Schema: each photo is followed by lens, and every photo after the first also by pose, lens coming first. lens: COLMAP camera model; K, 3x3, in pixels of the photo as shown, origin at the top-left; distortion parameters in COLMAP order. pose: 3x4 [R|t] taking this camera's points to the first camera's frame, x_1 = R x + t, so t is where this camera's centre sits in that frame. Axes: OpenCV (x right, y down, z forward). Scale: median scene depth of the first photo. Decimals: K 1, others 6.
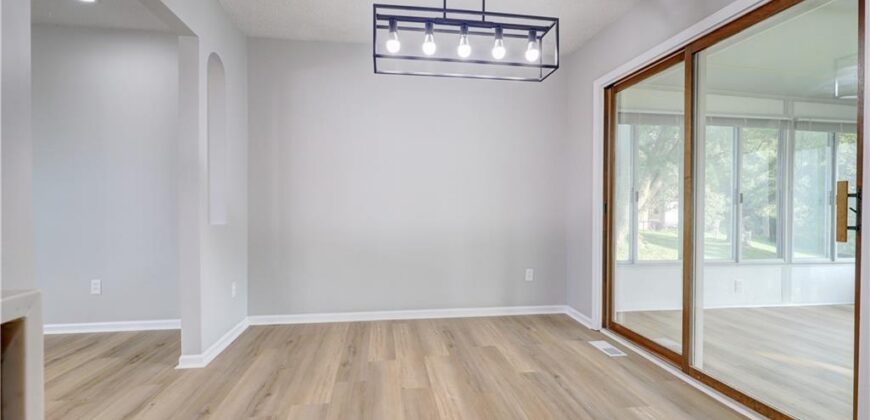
lens RADIAL K [[391.1, 0, 437.4], [0, 391.1, 210.3], [0, 0, 1]] dist [-0.000793, 0.000103]
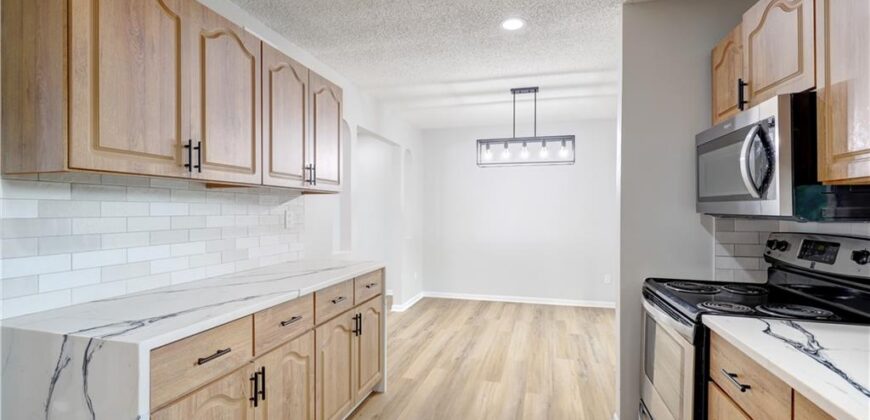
lens RADIAL K [[391.1, 0, 437.4], [0, 391.1, 210.3], [0, 0, 1]] dist [-0.000793, 0.000103]
pose [[0.917252, -0.000533, -0.398307, 0.349611], [-0.002742, 0.999967, -0.007652, -0.095488], [0.398298, 0.008111, 0.917220, -0.743580]]
